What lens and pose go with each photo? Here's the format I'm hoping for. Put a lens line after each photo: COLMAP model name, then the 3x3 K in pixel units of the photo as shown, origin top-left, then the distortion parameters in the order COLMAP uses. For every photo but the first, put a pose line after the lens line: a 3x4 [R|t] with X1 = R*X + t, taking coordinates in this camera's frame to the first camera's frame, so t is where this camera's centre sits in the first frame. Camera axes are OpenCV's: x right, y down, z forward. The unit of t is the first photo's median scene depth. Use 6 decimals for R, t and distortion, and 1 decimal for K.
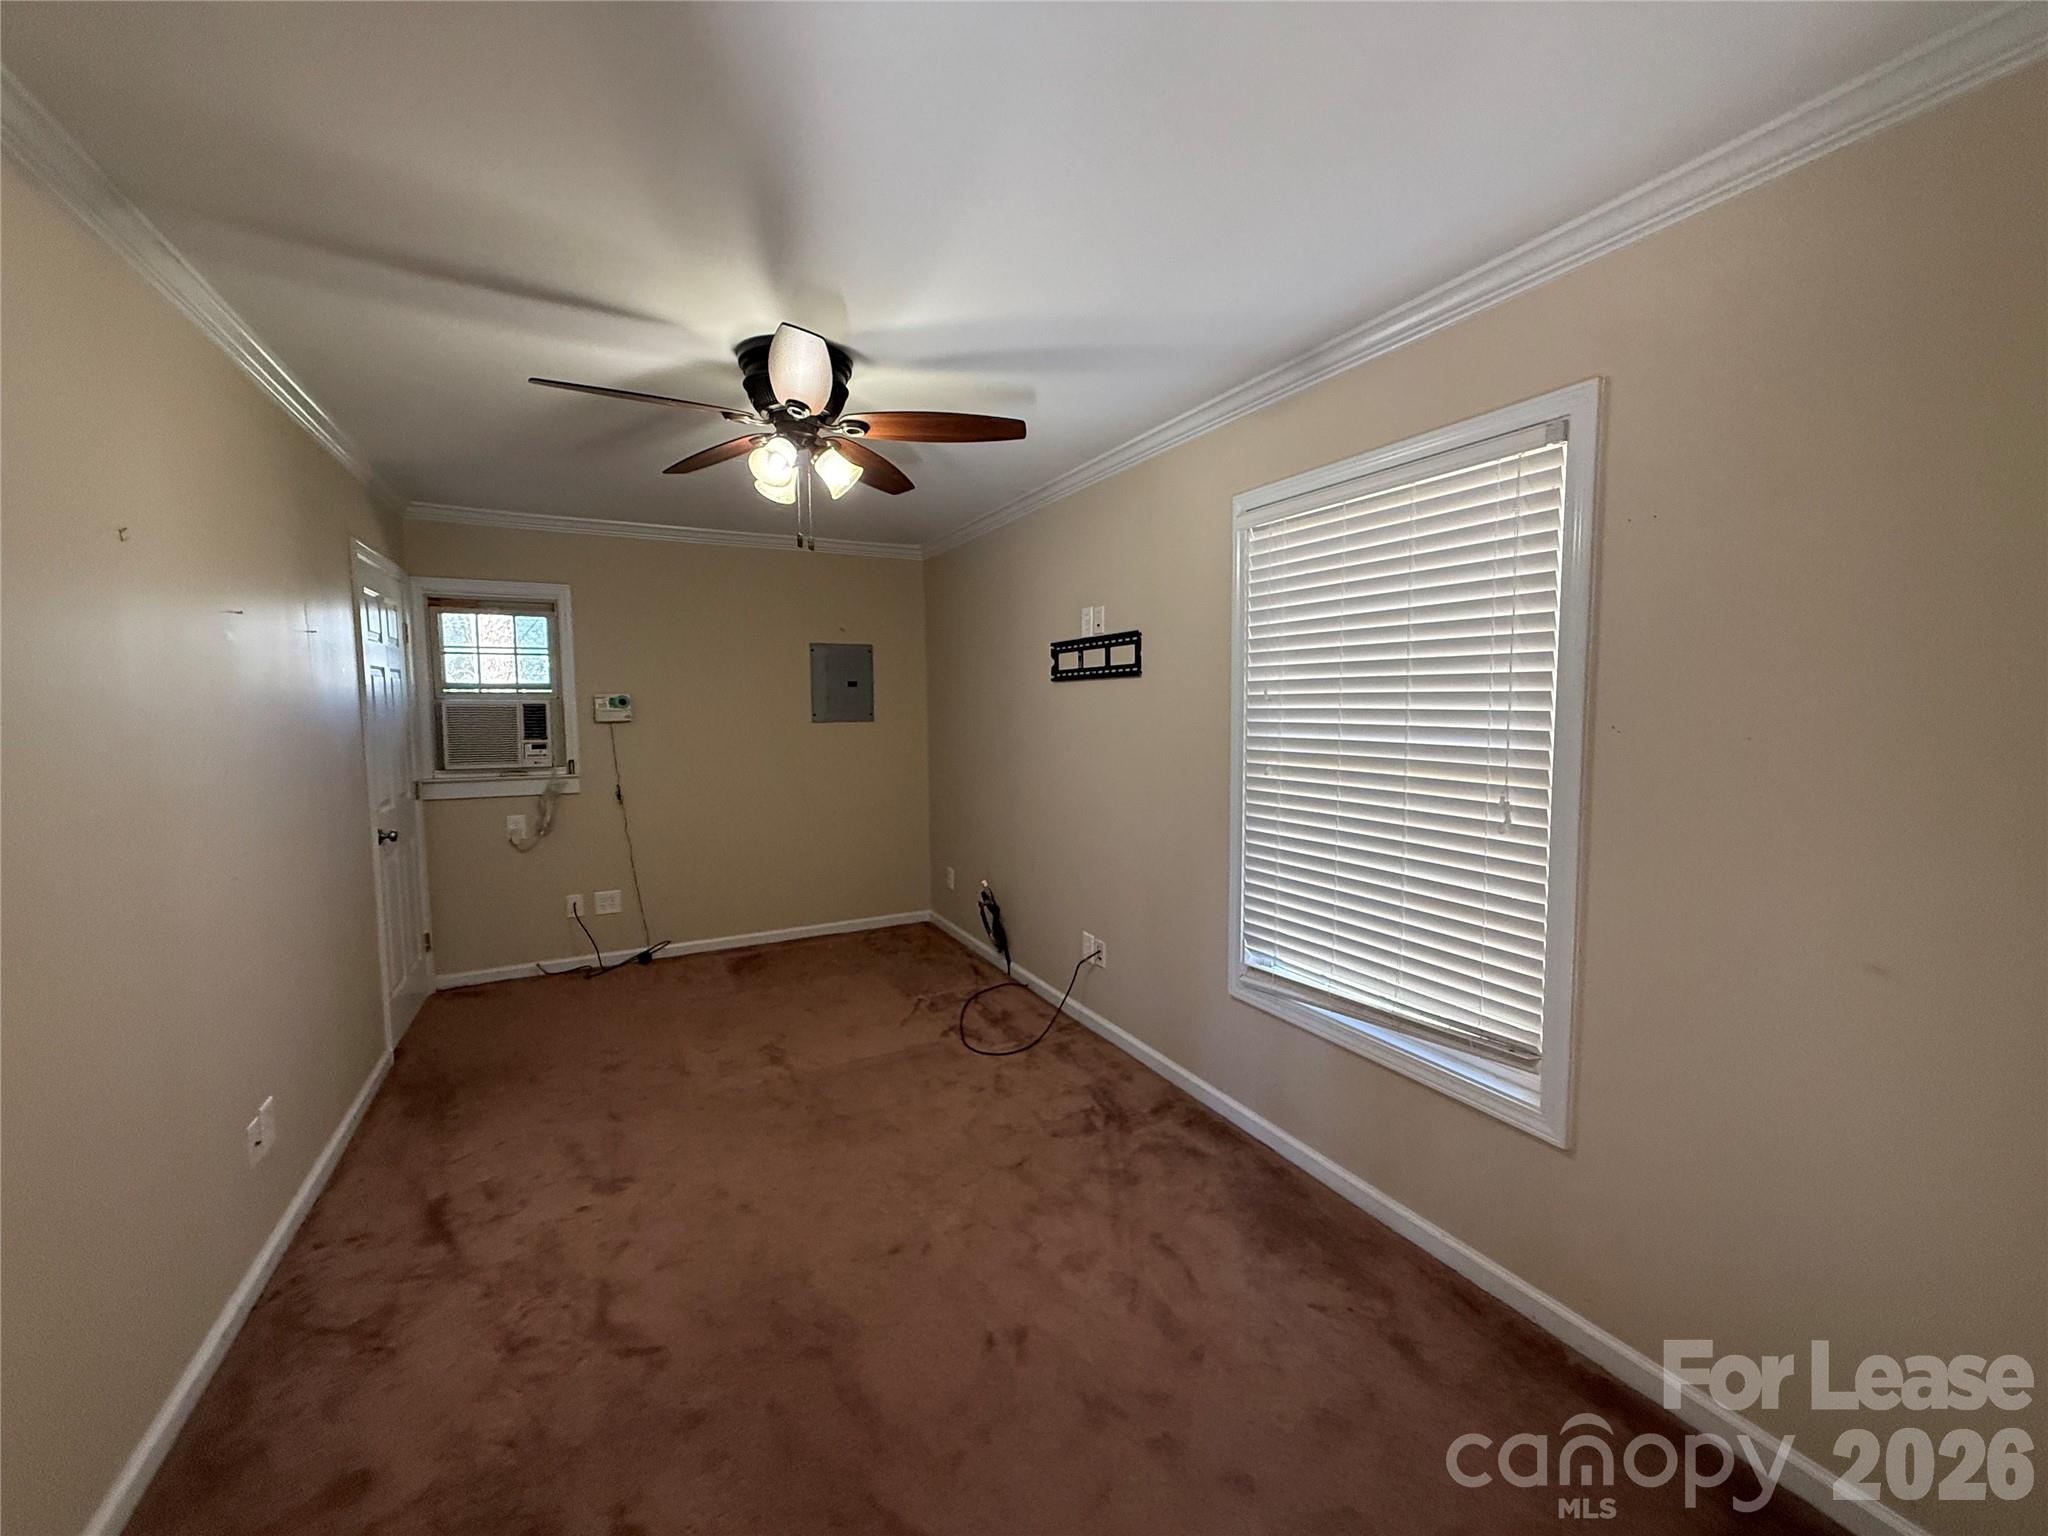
lens RADIAL K [[817.3, 0, 1026.7], [0, 817.3, 767.5], [0, 0, 1]] dist [0.000832, -0.000175]
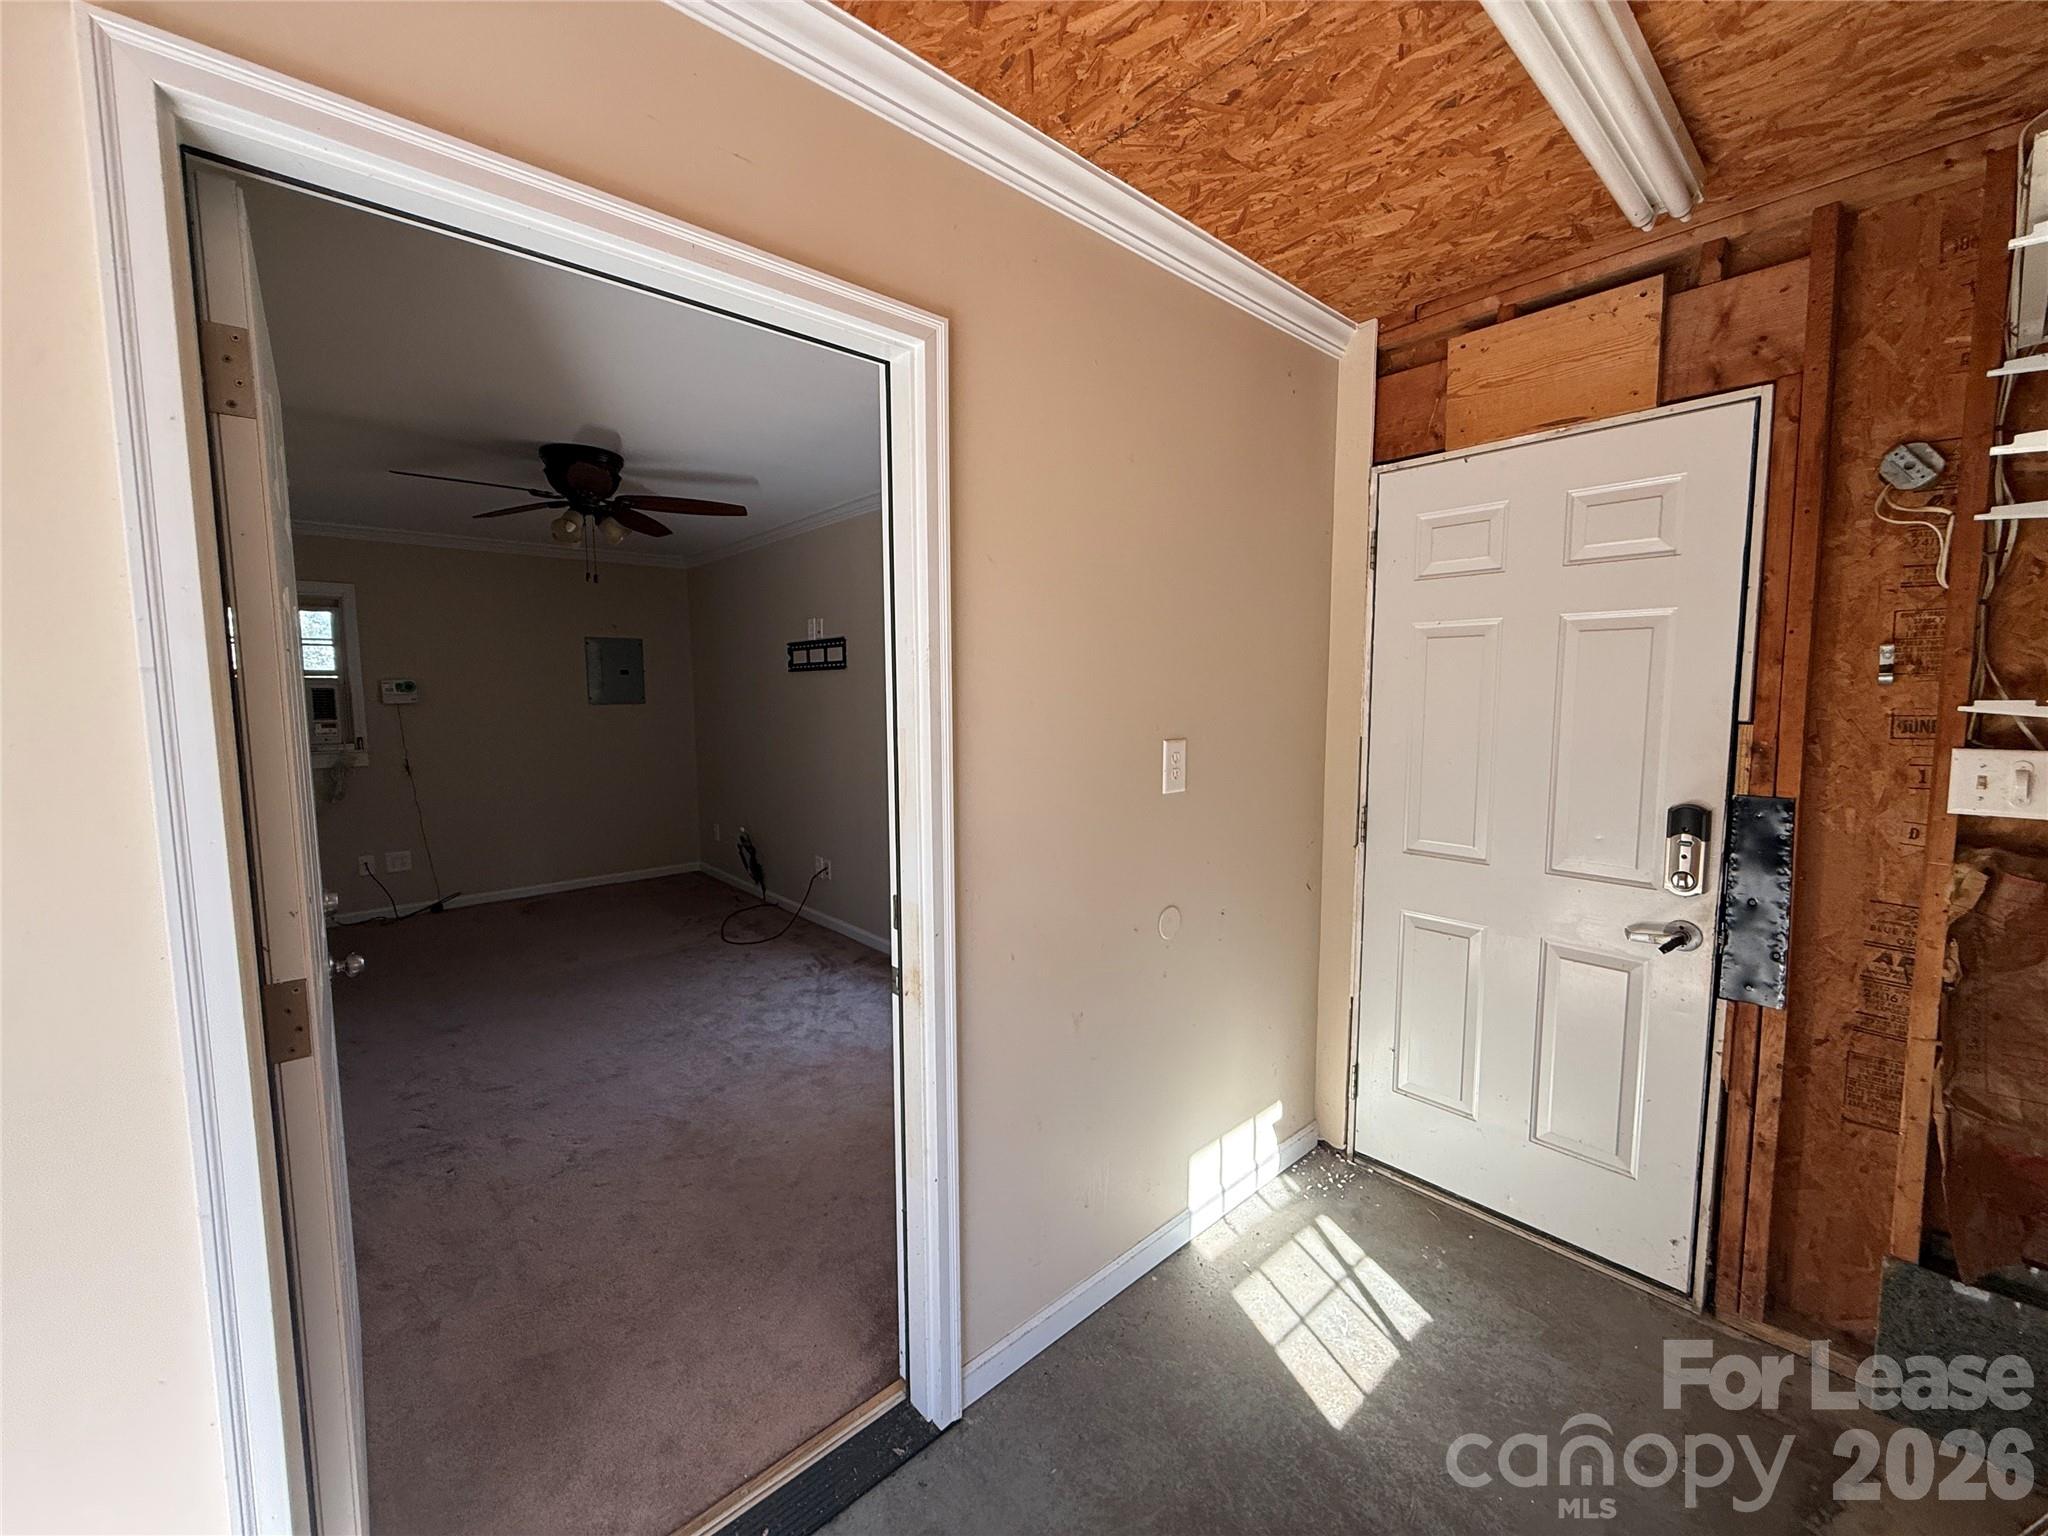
lens RADIAL K [[817.3, 0, 1022.0], [0, 817.3, 760.9], [0, 0, 1]] dist [0.000832, -0.000175]
pose [[0.969781, -0.019672, 0.243181, 0.073471], [0.018233, 0.999800, 0.008168, 0.037000], [-0.243293, -0.003487, 0.969946, -0.398420]]
